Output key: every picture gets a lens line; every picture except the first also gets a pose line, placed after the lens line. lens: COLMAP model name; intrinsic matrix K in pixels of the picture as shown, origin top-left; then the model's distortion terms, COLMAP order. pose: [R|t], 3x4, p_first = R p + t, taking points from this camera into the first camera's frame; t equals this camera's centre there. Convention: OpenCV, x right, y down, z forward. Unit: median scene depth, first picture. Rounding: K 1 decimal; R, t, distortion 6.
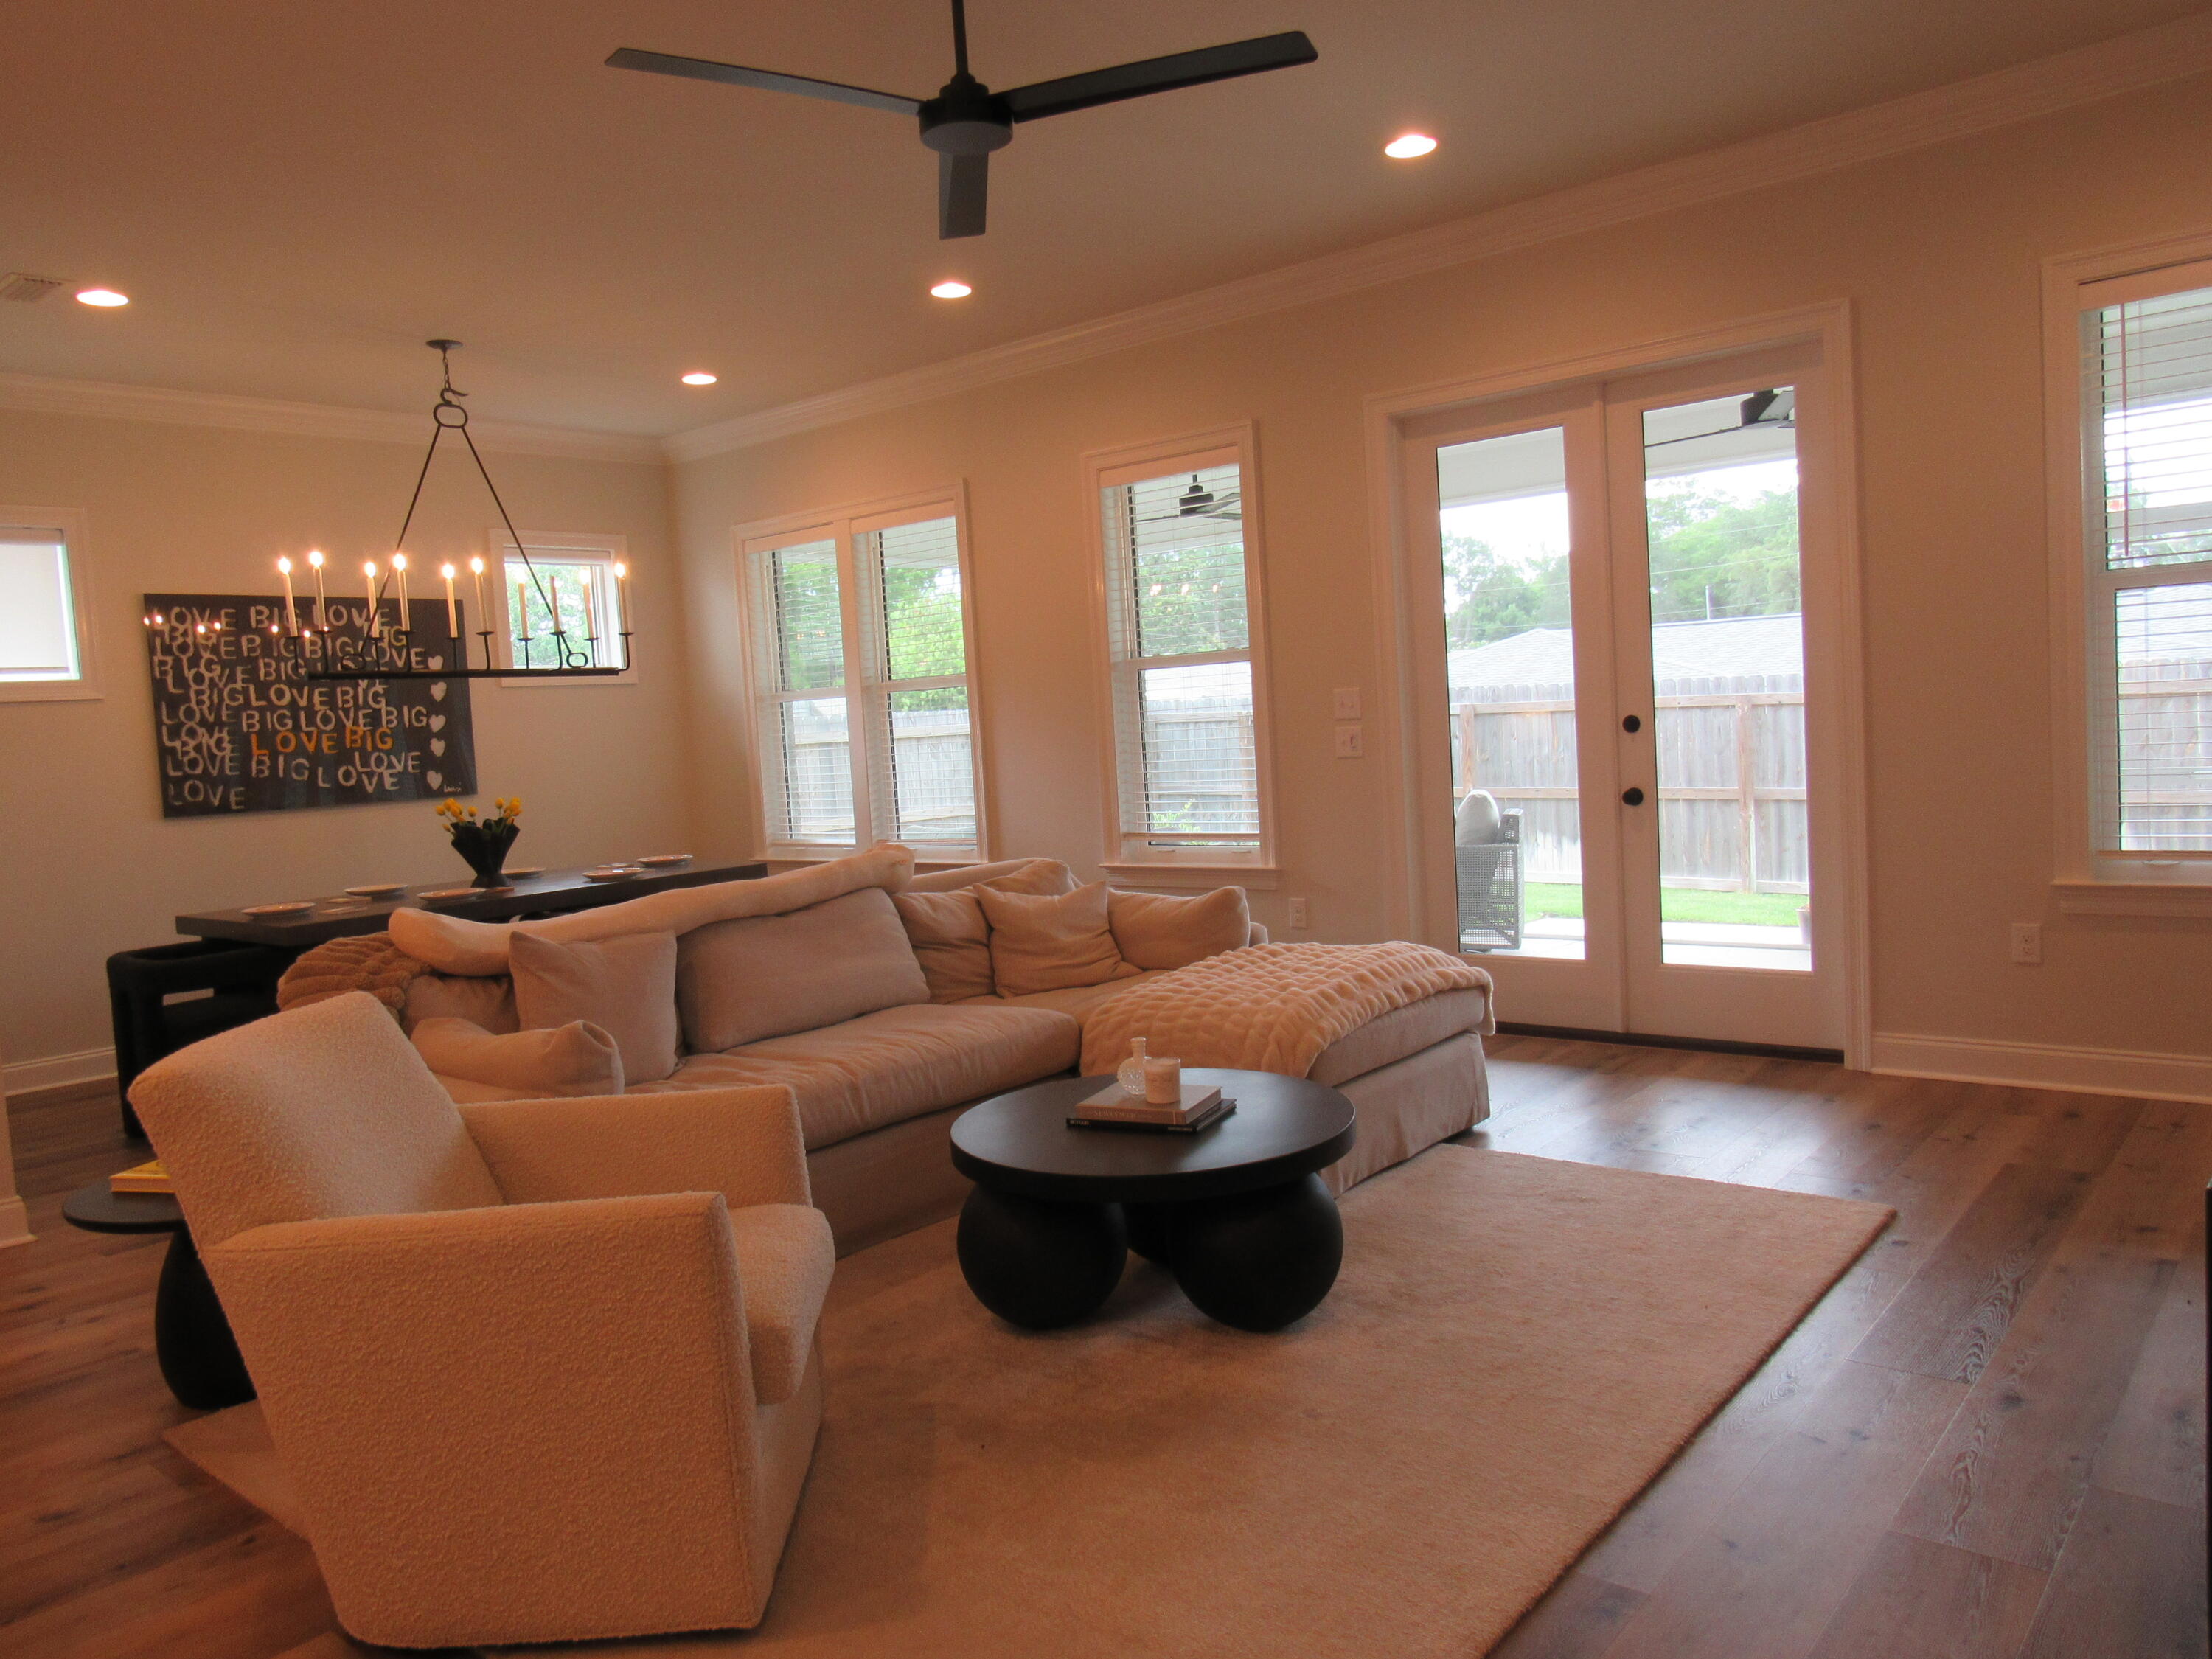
lens RADIAL K [[1593.7, 0, 1091.8], [0, 1593.7, 830.1], [0, 0, 1]] dist [-0.023729, 0.002251]
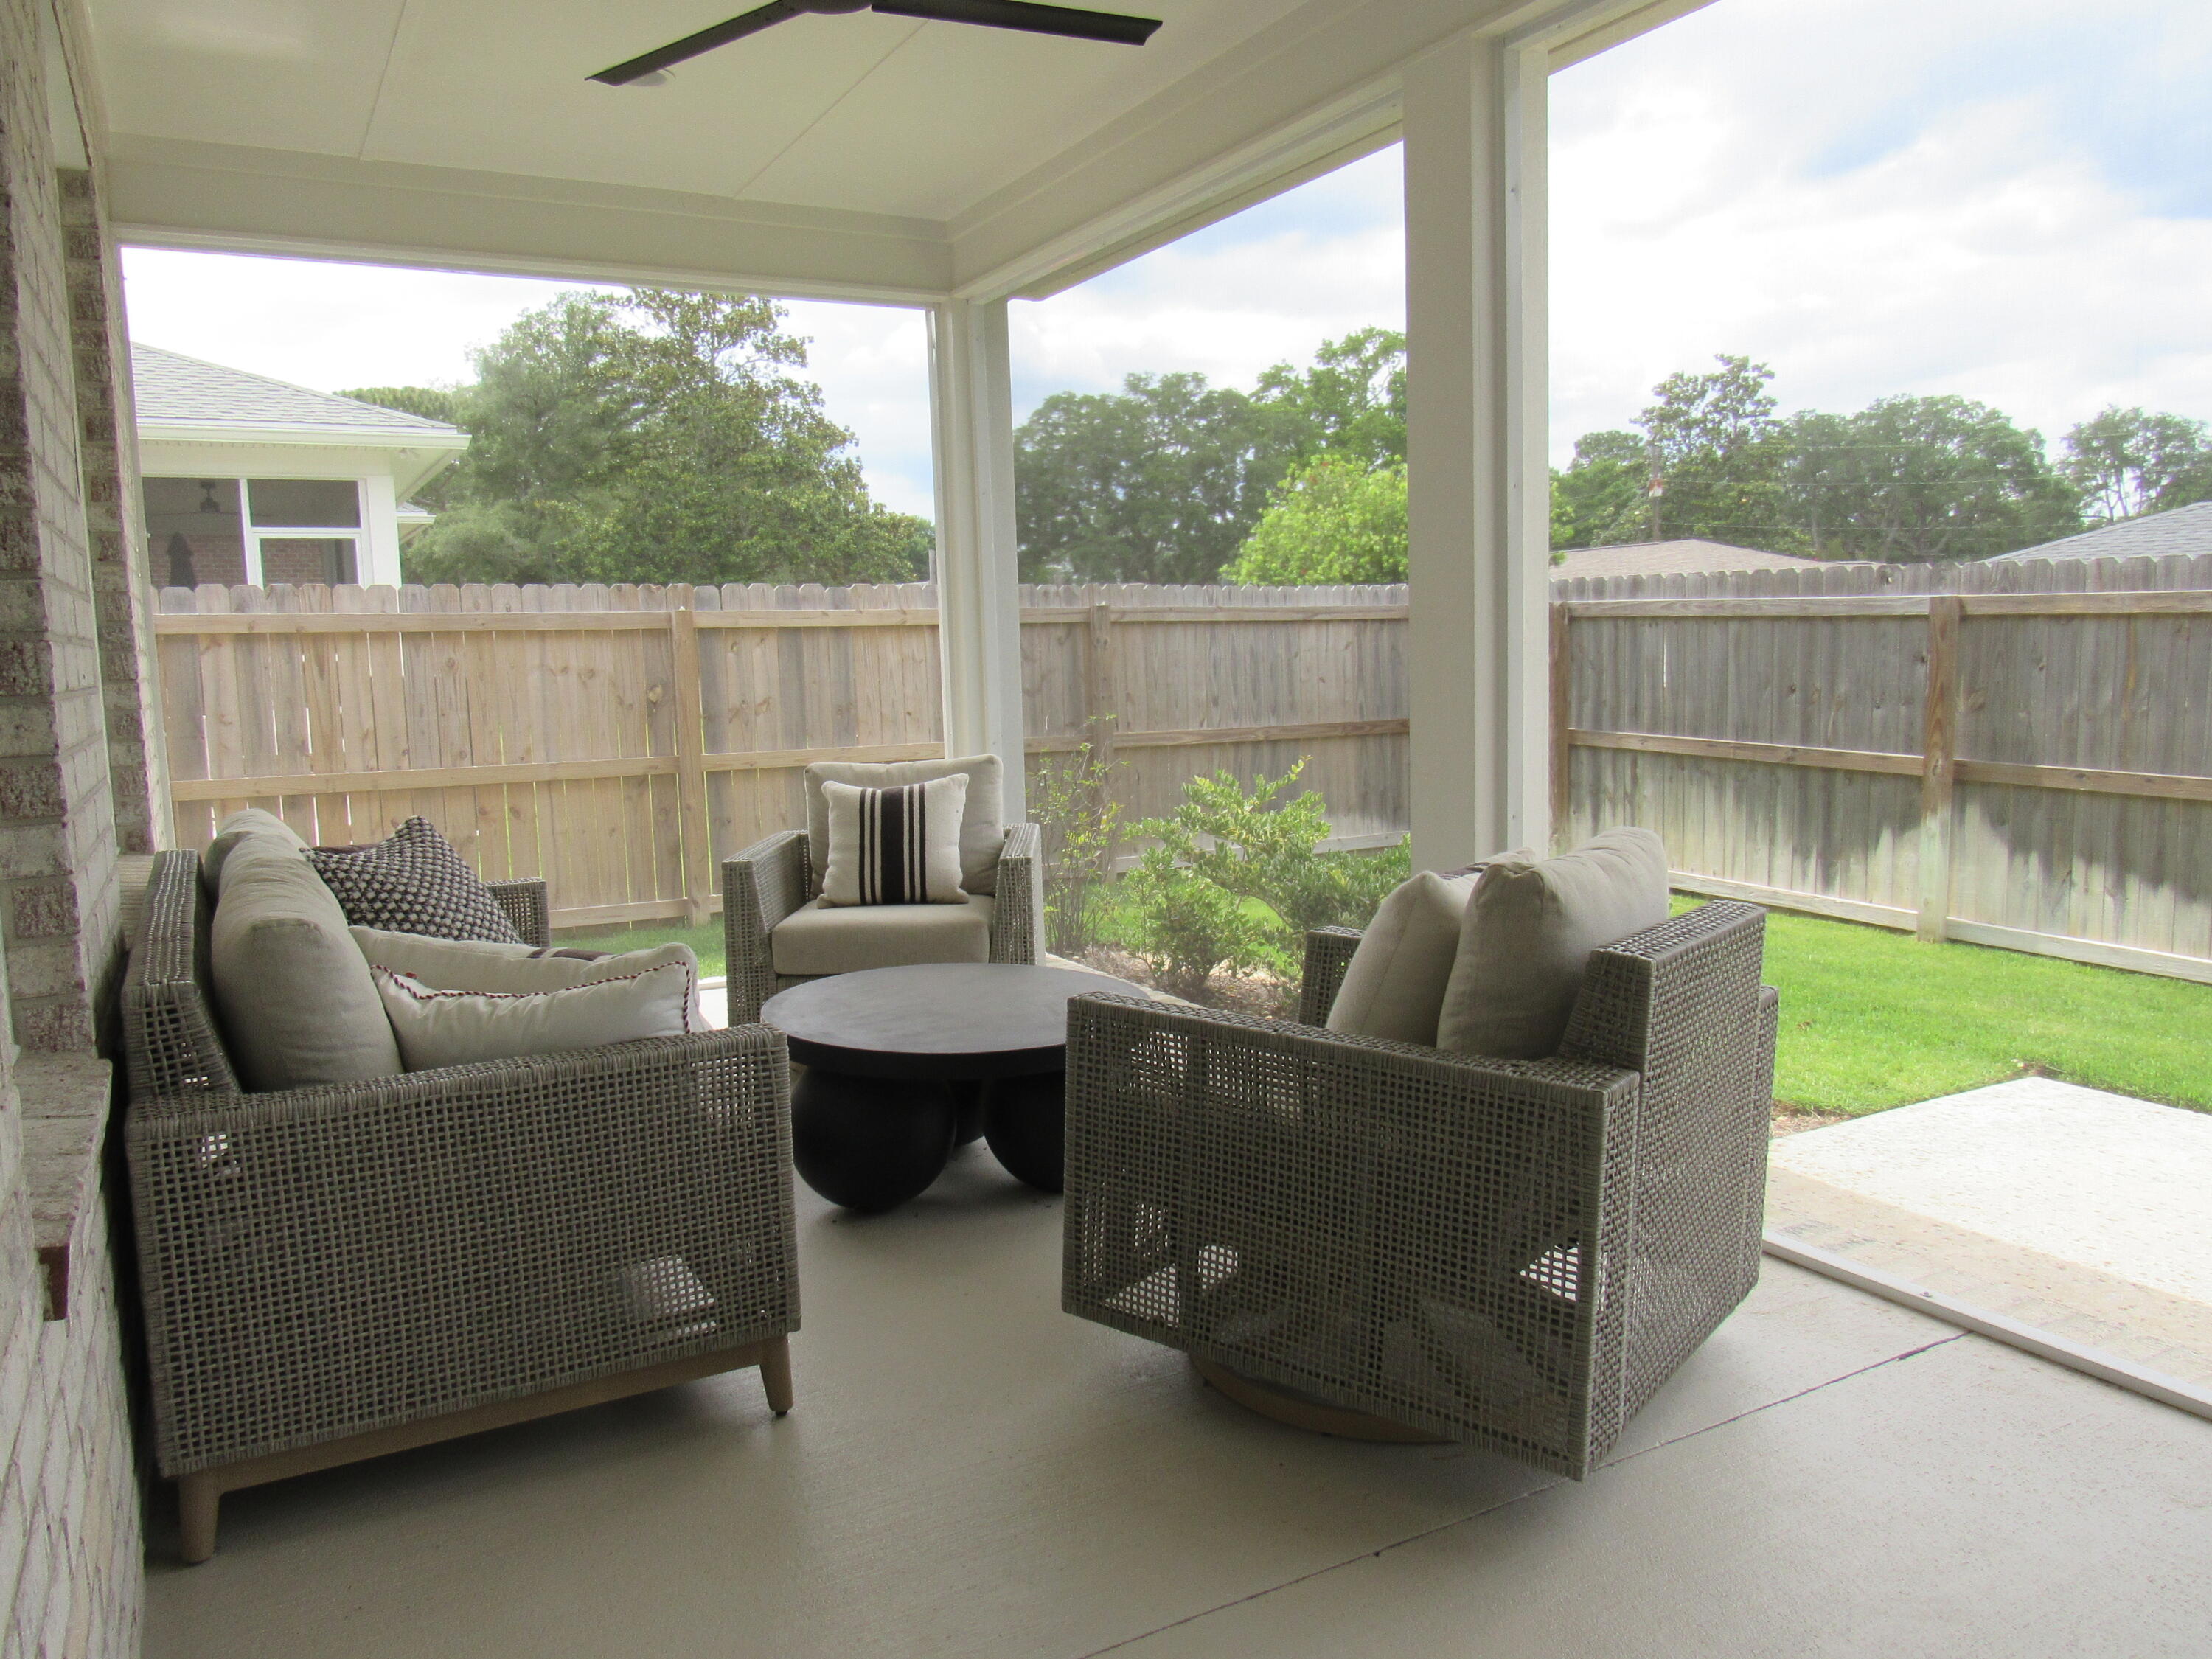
lens RADIAL K [[1593.7, 0, 1091.8], [0, 1593.7, 830.1], [0, 0, 1]] dist [-0.023729, 0.002251]
pose [[0.935751, 0.080141, -0.343434, 0.162053], [-0.058357, 0.995600, 0.073322, -0.025221], [0.347799, -0.048569, 0.936310, 0.436313]]
